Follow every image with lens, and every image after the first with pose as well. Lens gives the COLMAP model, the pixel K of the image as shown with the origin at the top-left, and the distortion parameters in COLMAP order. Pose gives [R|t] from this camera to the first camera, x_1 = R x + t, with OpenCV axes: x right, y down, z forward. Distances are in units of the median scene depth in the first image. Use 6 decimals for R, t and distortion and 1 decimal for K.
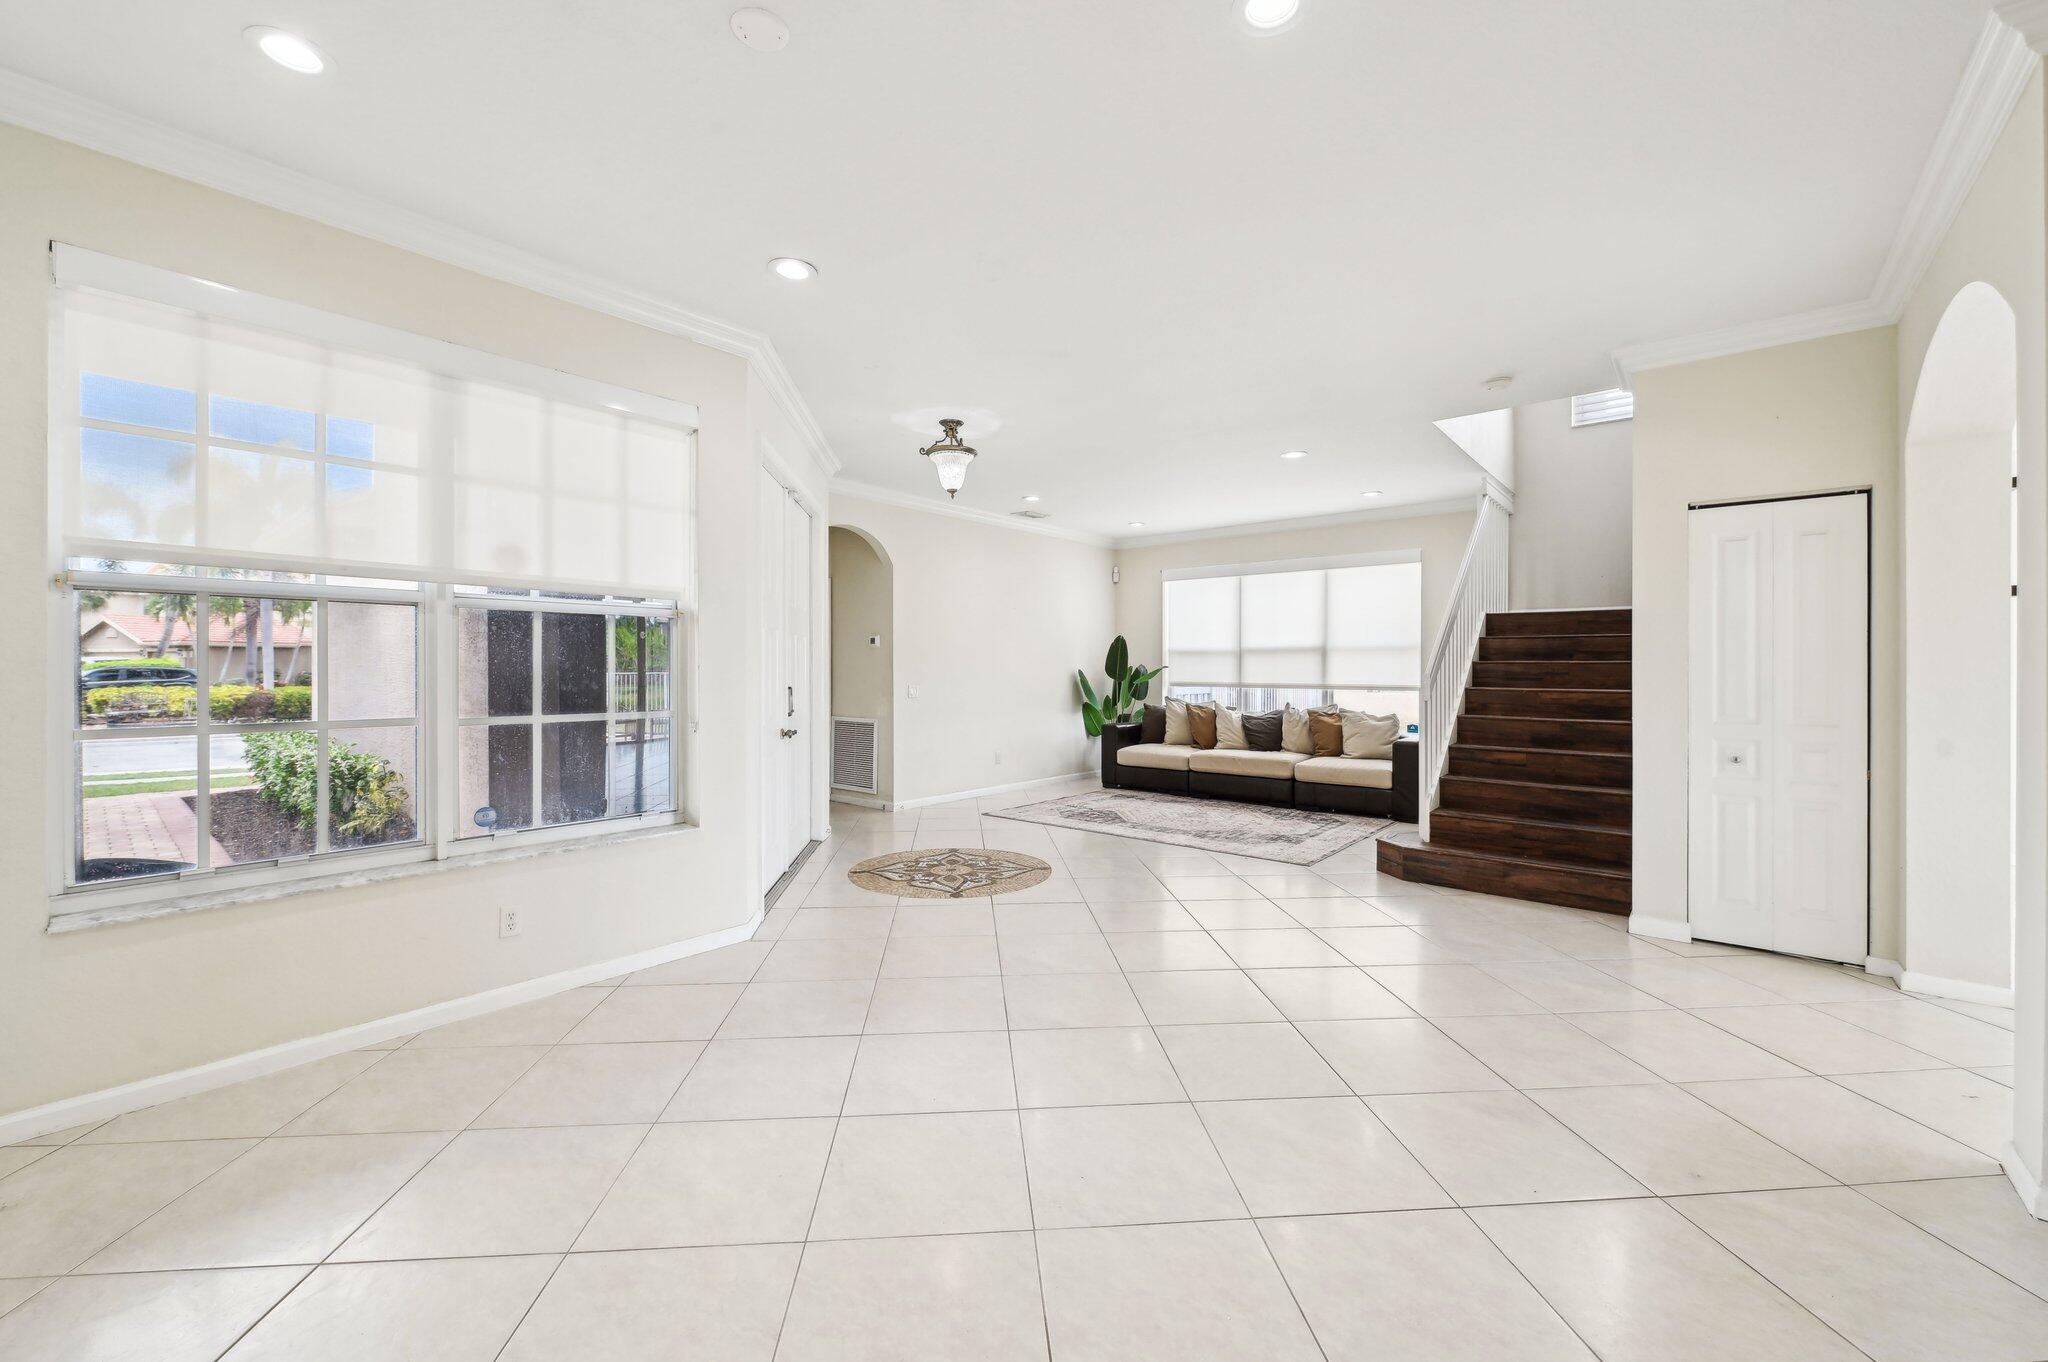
lens RADIAL K [[816.1, 0, 1036.3], [0, 816.1, 648.7], [0, 0, 1]] dist [-0.007494, -0.001202]
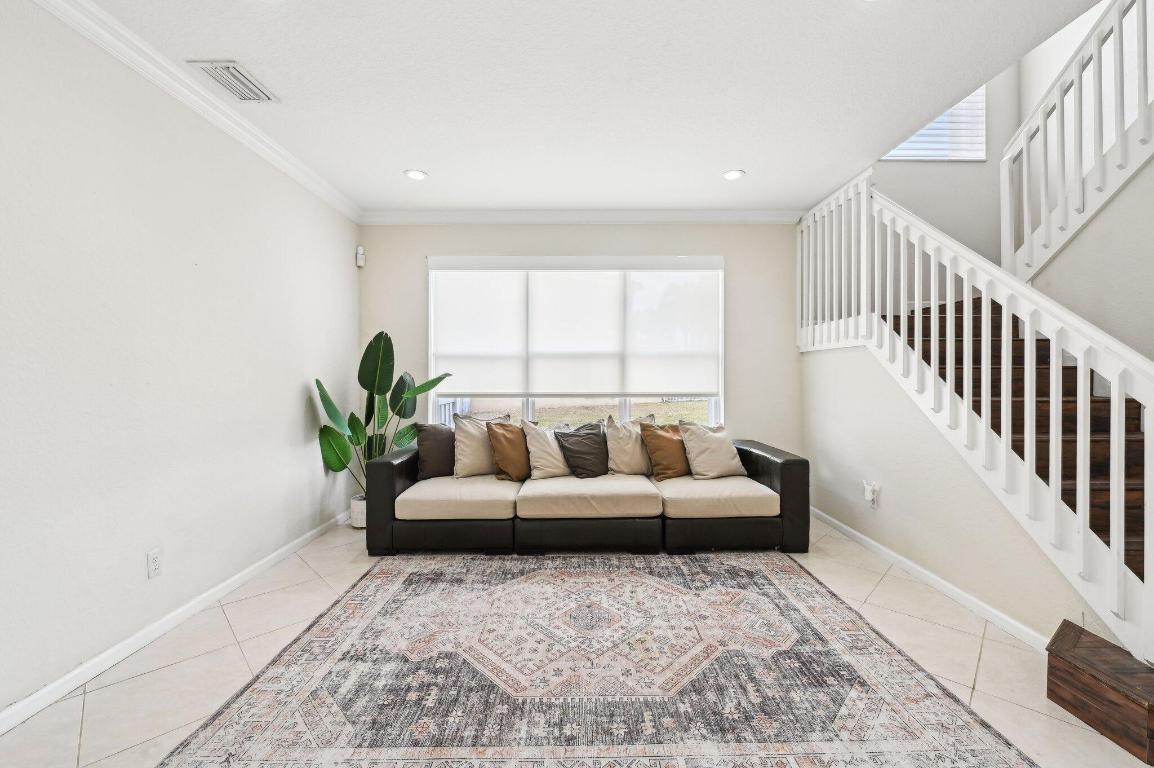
lens RADIAL K [[459.9, 0, 582.6], [0, 459.9, 374.3], [0, 0, 1]] dist [-0.007494, -0.001202]
pose [[0.769876, -0.001463, 0.638192, -0.023418], [-0.010877, 0.999822, 0.015413, 0.015441], [-0.638101, -0.018807, 0.769723, 0.635025]]
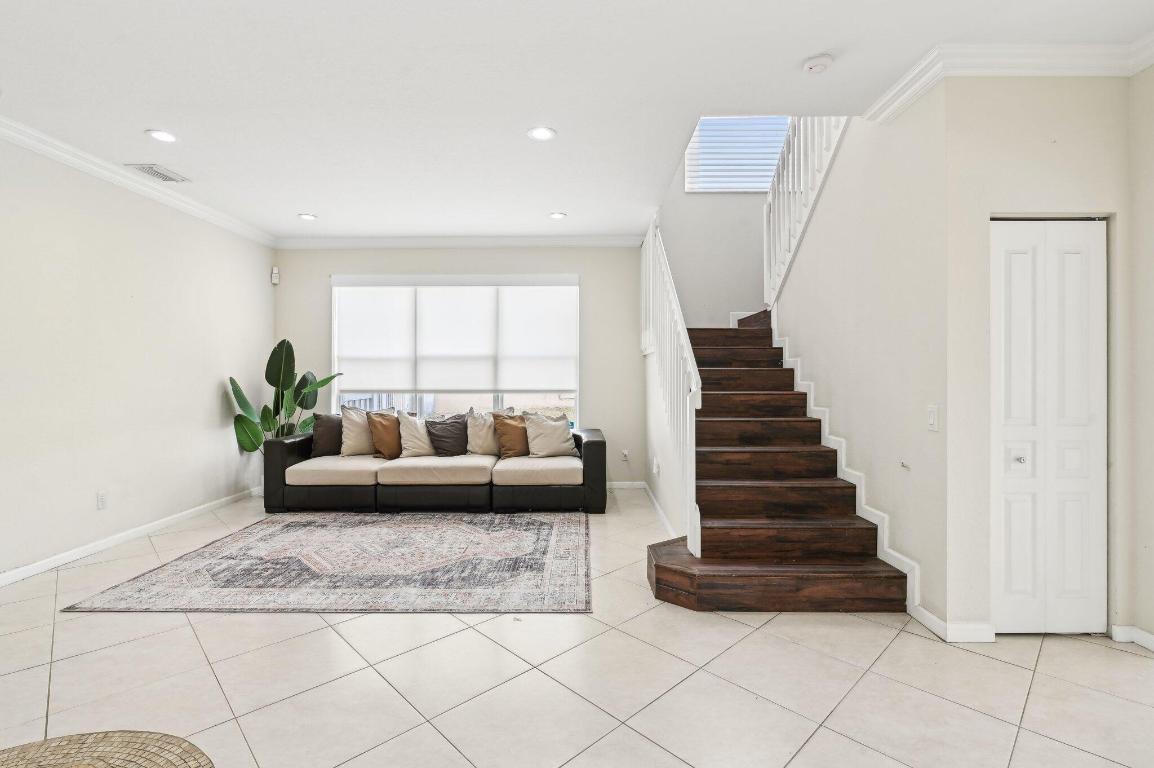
lens RADIAL K [[510.3, 0, 575.9], [0, 510.3, 373.1], [0, 0, 1]] dist [-0.007895, -0.002830]
pose [[0.776866, -0.000373, 0.629666, -0.002452], [-0.012176, 0.999804, 0.015614, 0.009591], [-0.629548, -0.019797, 0.776709, 0.395362]]
